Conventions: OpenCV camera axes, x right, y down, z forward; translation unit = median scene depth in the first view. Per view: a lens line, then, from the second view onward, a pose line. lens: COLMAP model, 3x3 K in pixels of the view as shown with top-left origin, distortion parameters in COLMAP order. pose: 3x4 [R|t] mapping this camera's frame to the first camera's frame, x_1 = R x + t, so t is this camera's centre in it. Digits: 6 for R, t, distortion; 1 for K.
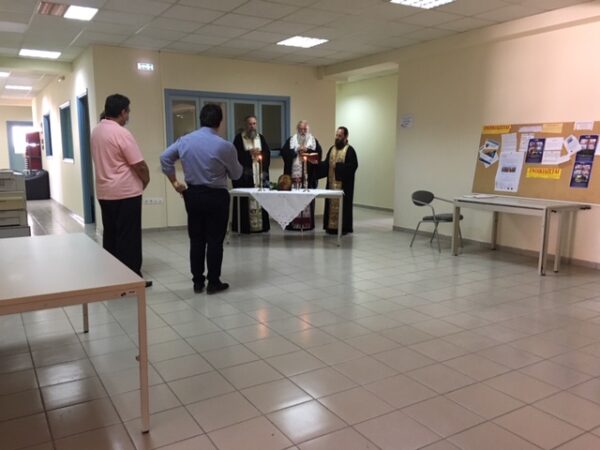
lens RADIAL K [[502.4, 0, 302.6], [0, 502.4, 229.4], [0, 0, 1]] dist [-0.011235, -0.010140]
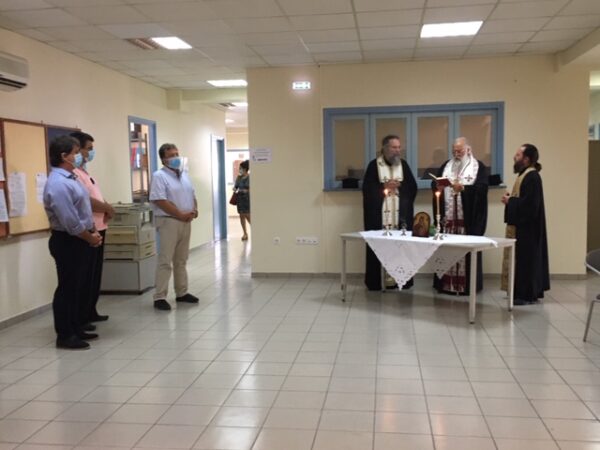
lens RADIAL K [[627.4, 0, 304.3], [0, 627.4, 226.4], [0, 0, 1]] dist [0.025279, 0.000000]
pose [[0.769520, 0.034744, -0.637676, 0.393947], [-0.078981, 0.996031, -0.041041, -0.039513], [0.633719, 0.081946, 0.769210, 0.193581]]
